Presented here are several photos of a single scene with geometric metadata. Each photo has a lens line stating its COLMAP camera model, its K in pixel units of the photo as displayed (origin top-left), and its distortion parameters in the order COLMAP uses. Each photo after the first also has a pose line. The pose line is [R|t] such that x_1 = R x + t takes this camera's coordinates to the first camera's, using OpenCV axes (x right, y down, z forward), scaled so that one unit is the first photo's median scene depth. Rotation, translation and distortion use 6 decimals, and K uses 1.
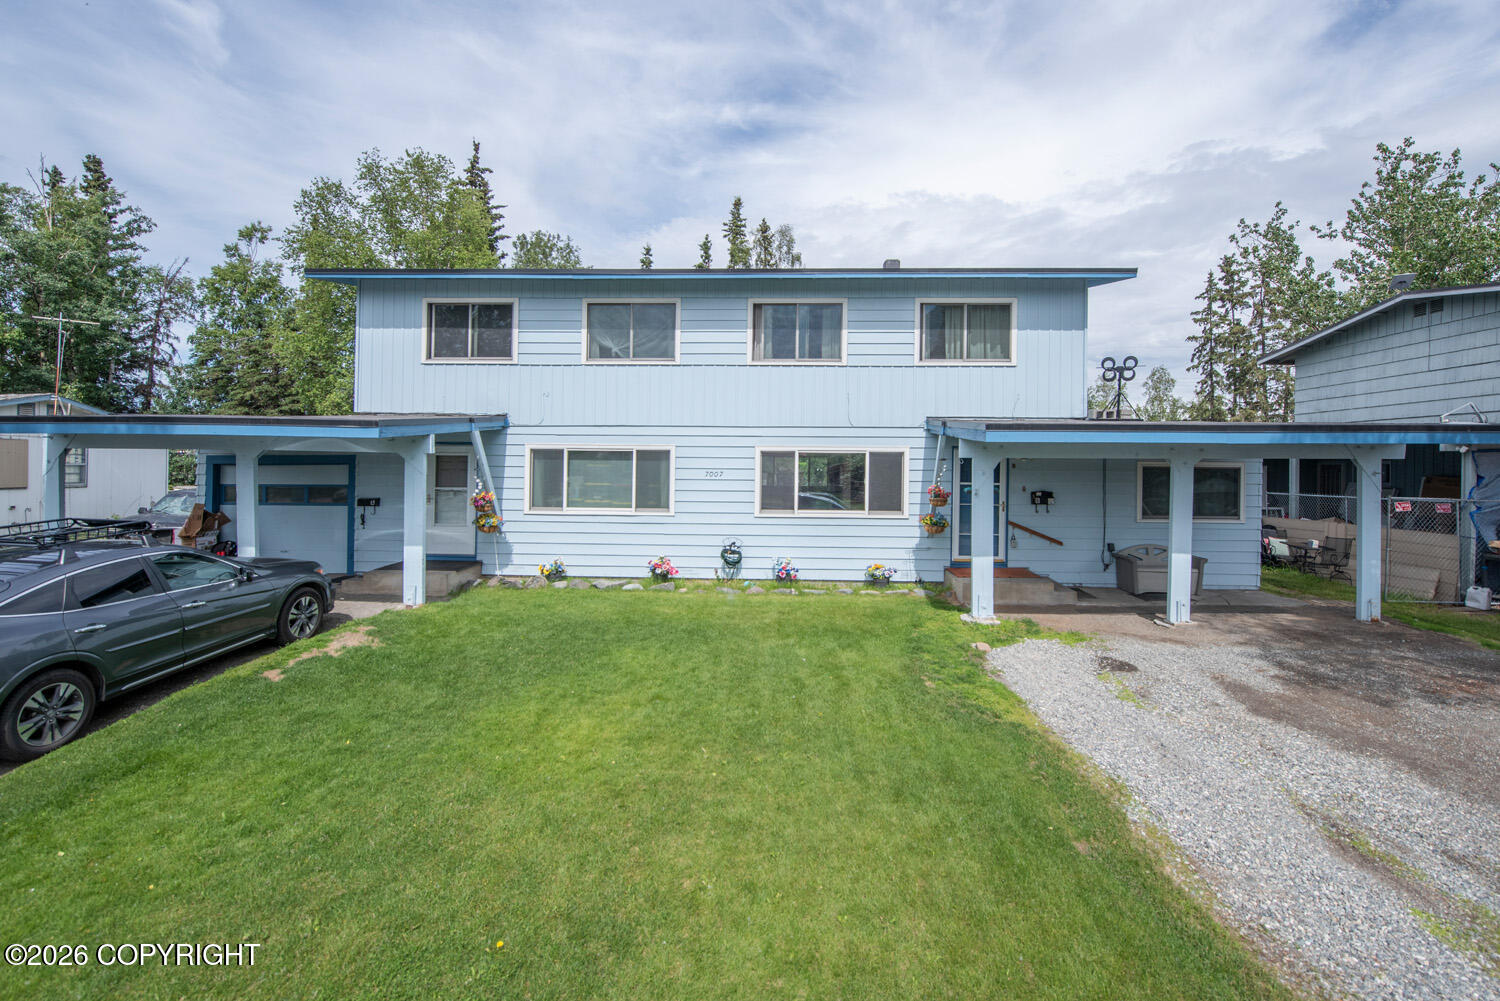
lens RADIAL K [[616.3, 0, 741.0], [0, 616.3, 476.7], [0, 0, 1]] dist [-0.012335, -0.000085]
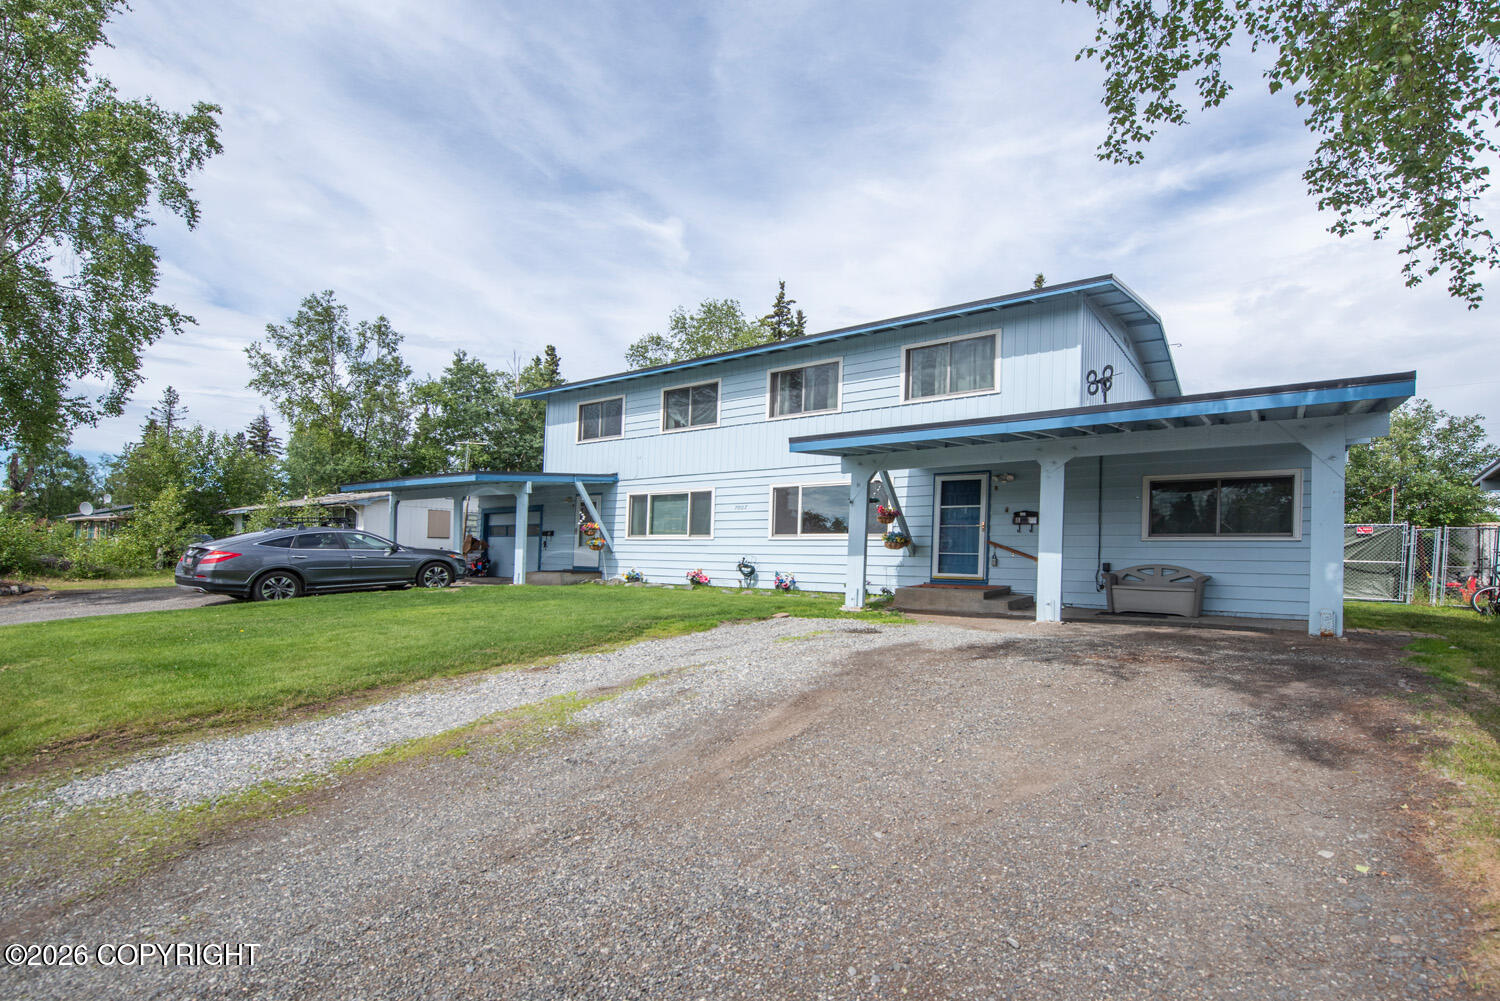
lens RADIAL K [[616.3, 0, 741.0], [0, 616.3, 476.7], [0, 0, 1]] dist [-0.012335, -0.000085]
pose [[0.860640, -0.065550, -0.504977, 0.628262], [0.029549, 0.996438, -0.078985, 0.034406], [0.508356, 0.053056, 0.859511, -0.131692]]
